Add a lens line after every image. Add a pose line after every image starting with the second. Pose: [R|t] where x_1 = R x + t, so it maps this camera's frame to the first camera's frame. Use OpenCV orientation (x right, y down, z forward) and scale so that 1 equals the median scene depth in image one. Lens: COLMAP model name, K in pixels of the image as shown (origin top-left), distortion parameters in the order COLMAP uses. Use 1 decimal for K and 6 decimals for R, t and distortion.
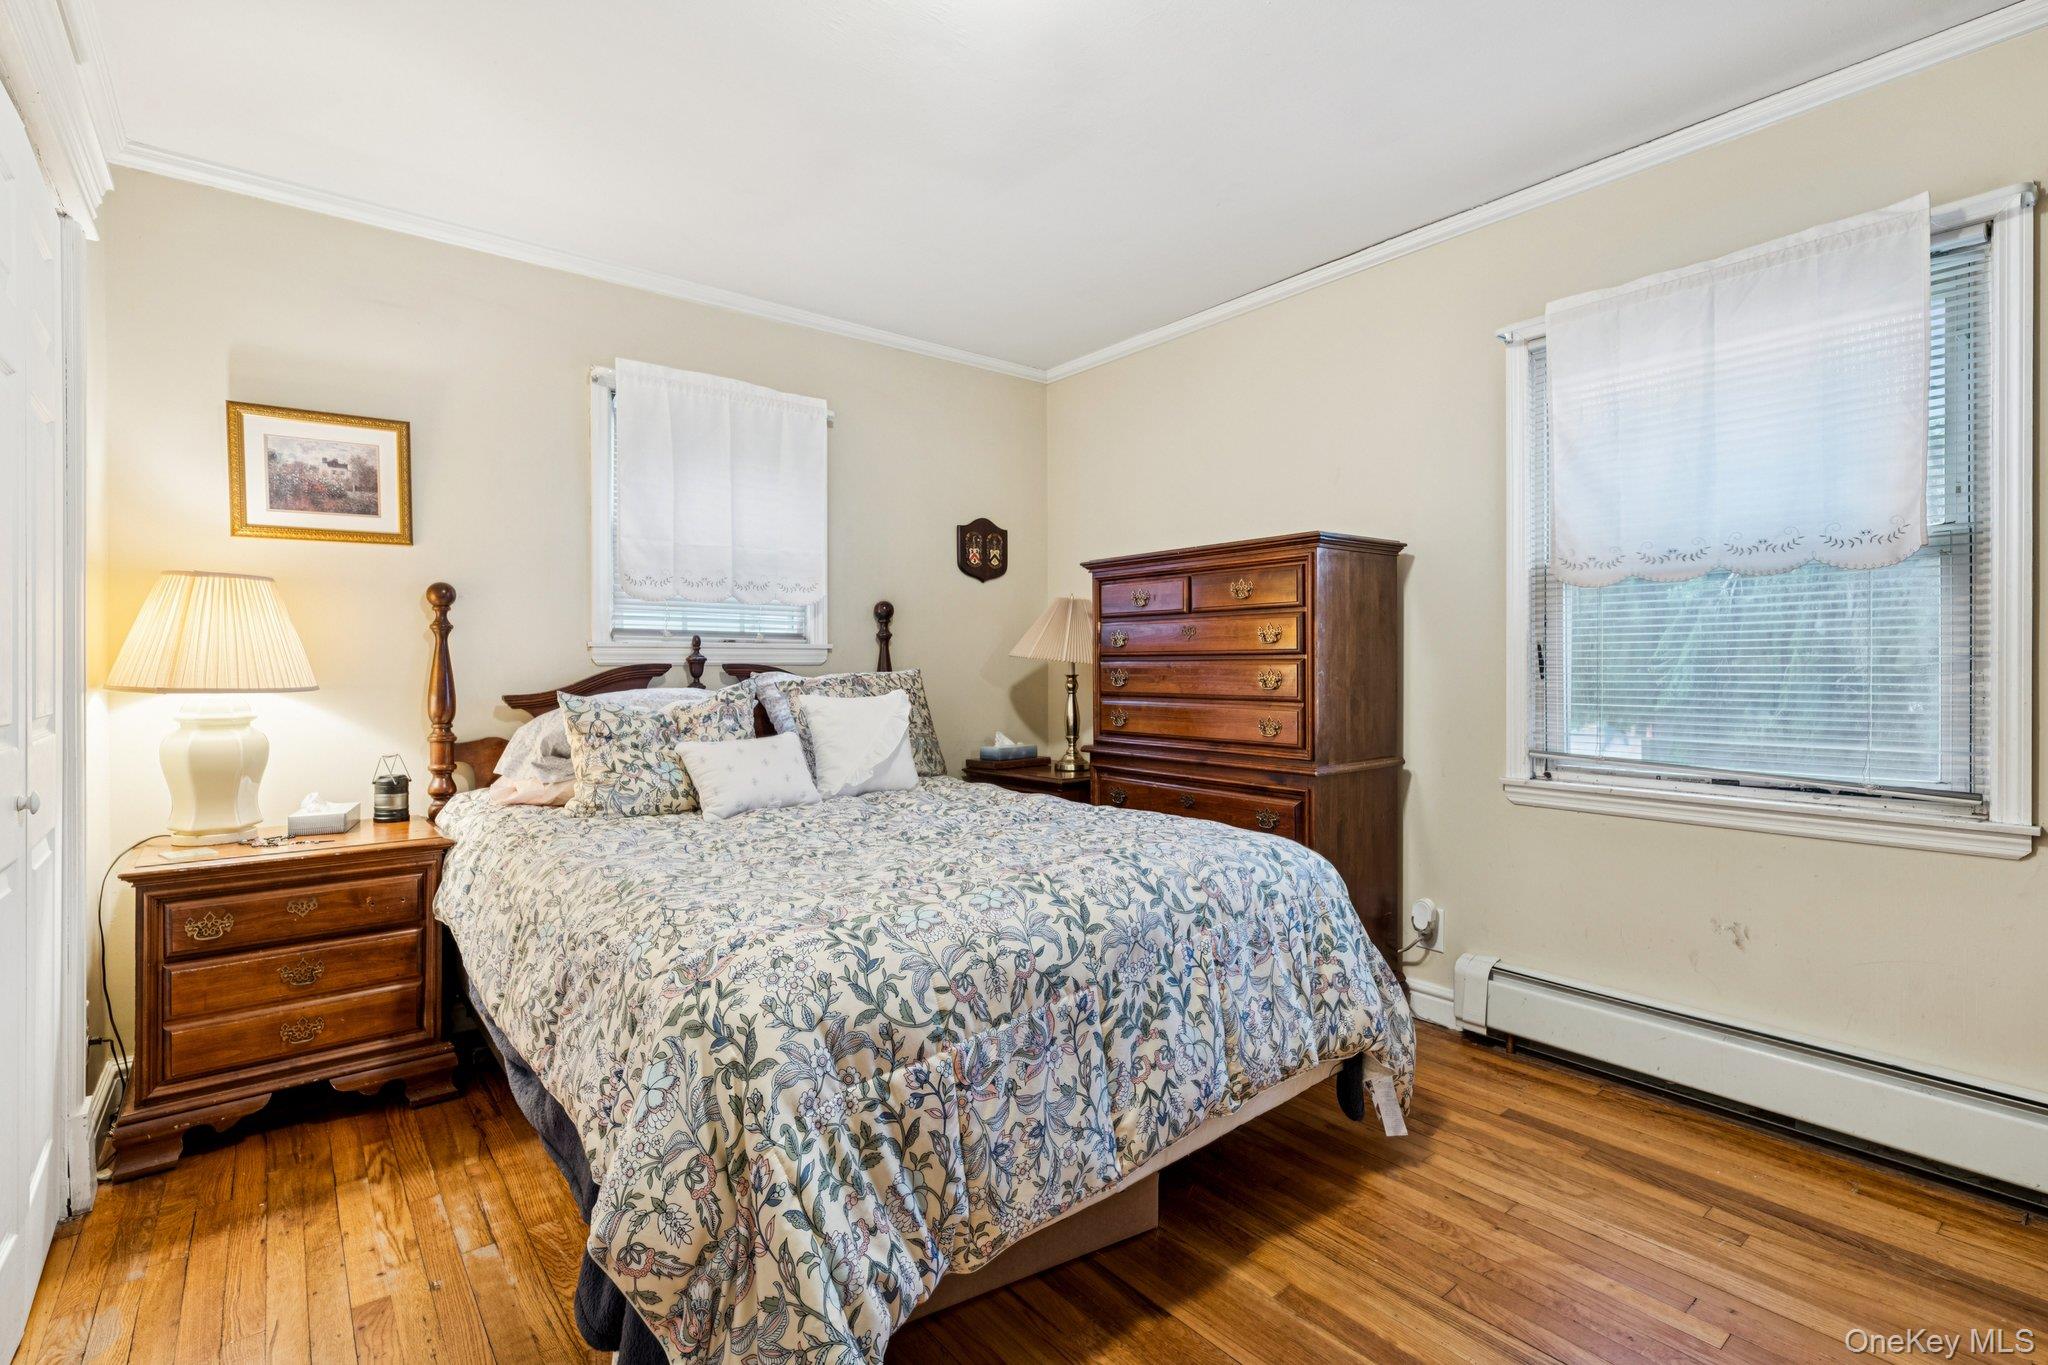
lens RADIAL K [[908.9, 0, 1022.9], [0, 908.9, 687.8], [0, 0, 1]] dist [0.001090, -0.000652]
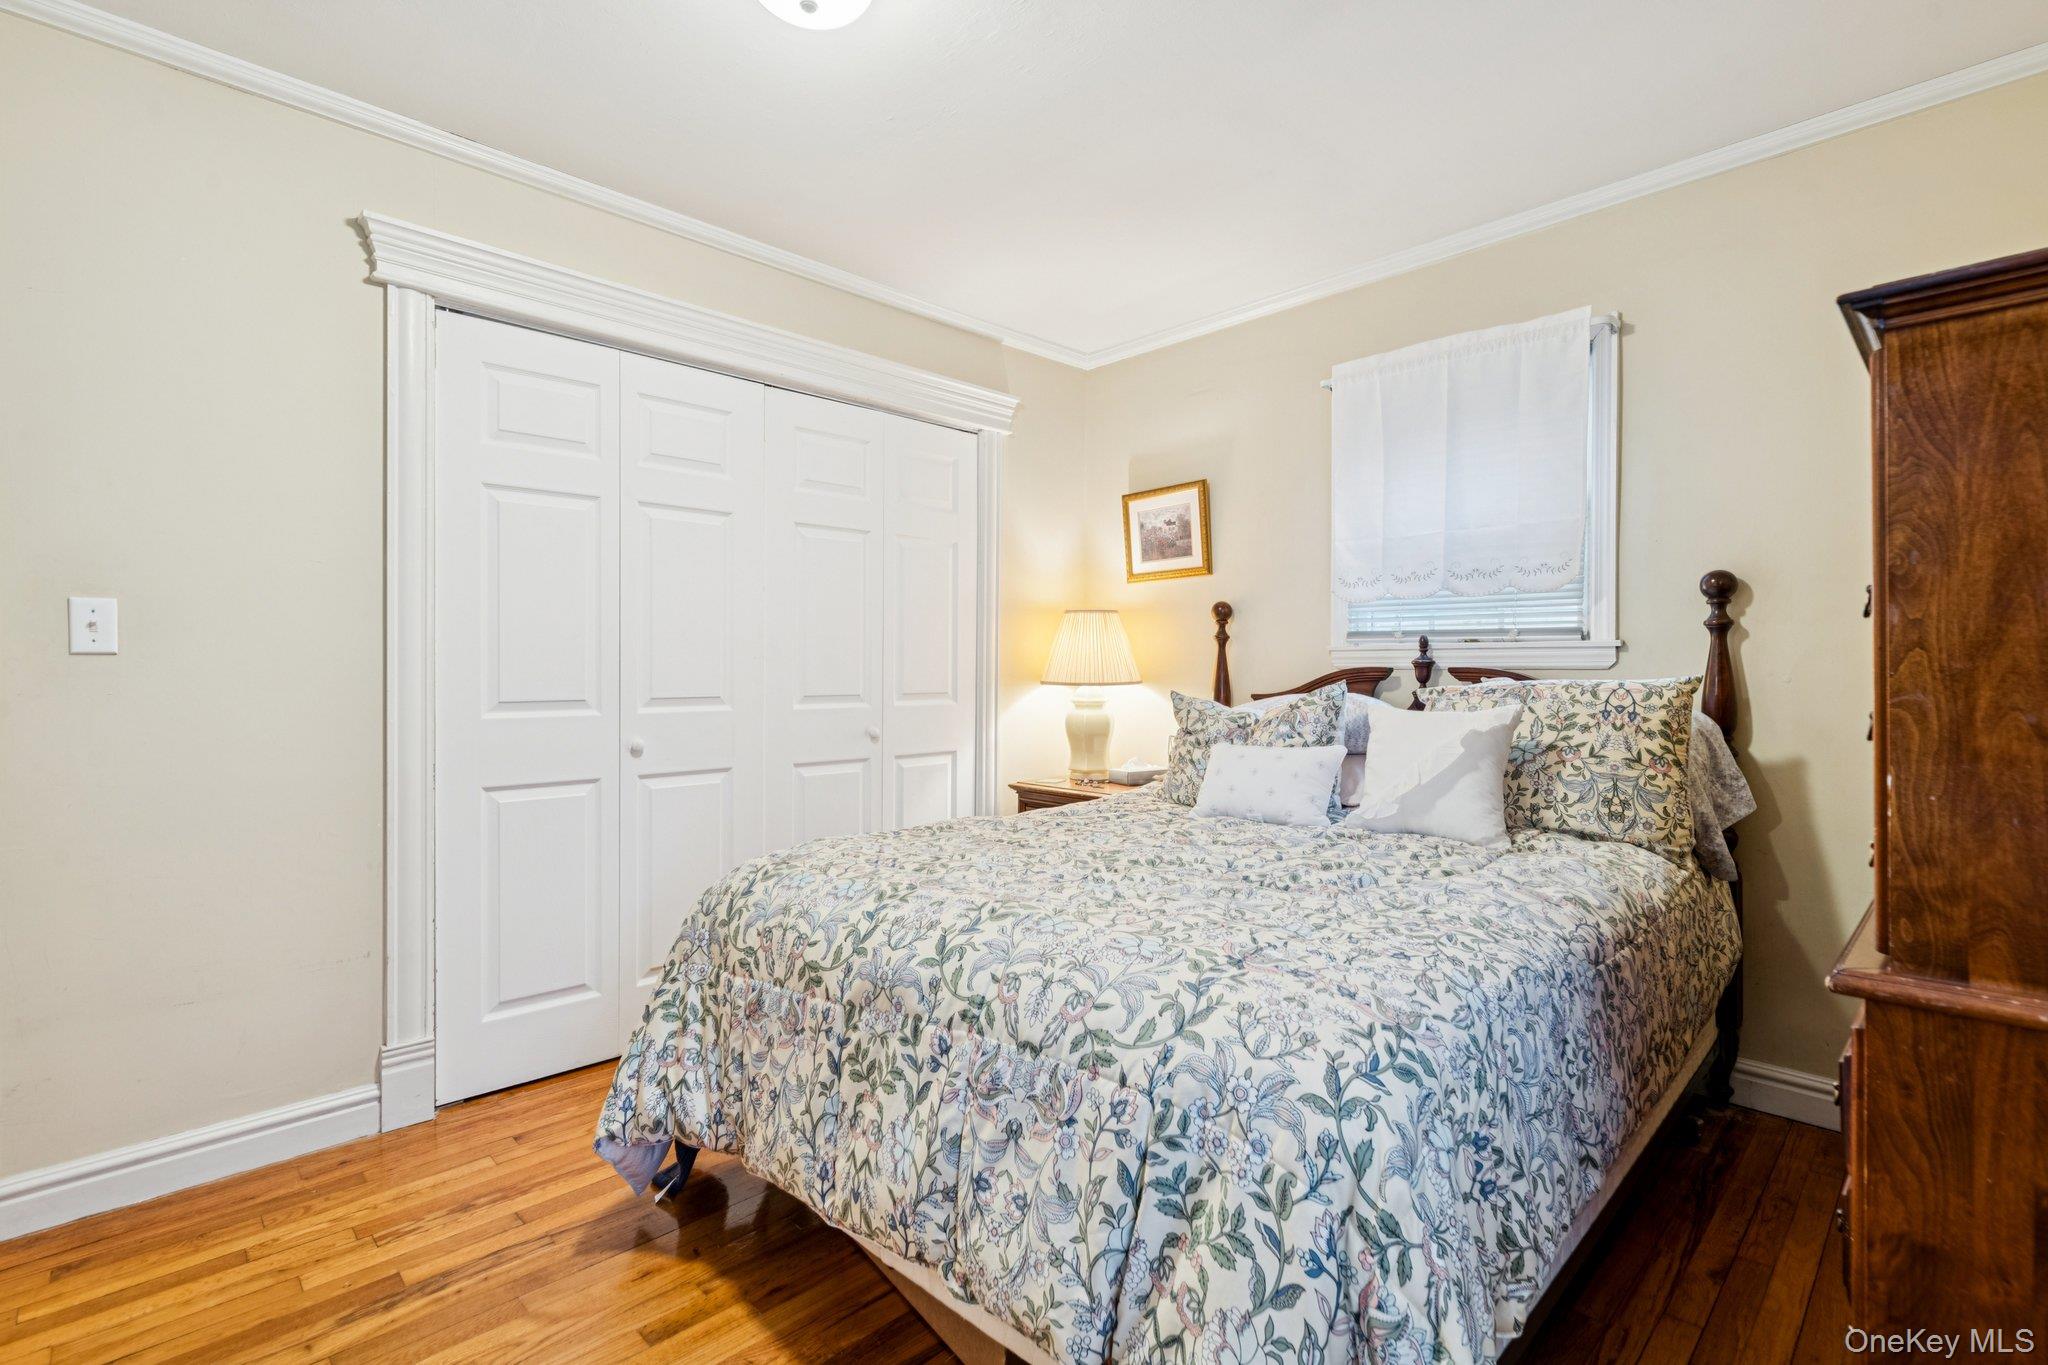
lens RADIAL K [[908.9, 0, 1022.9], [0, 908.9, 687.8], [0, 0, 1]] dist [0.001090, -0.000652]
pose [[0.127822, 0.024414, -0.991497, 0.603421], [-0.026208, 0.999431, 0.021230, -0.018354], [0.991451, 0.023272, 0.128389, 0.612605]]
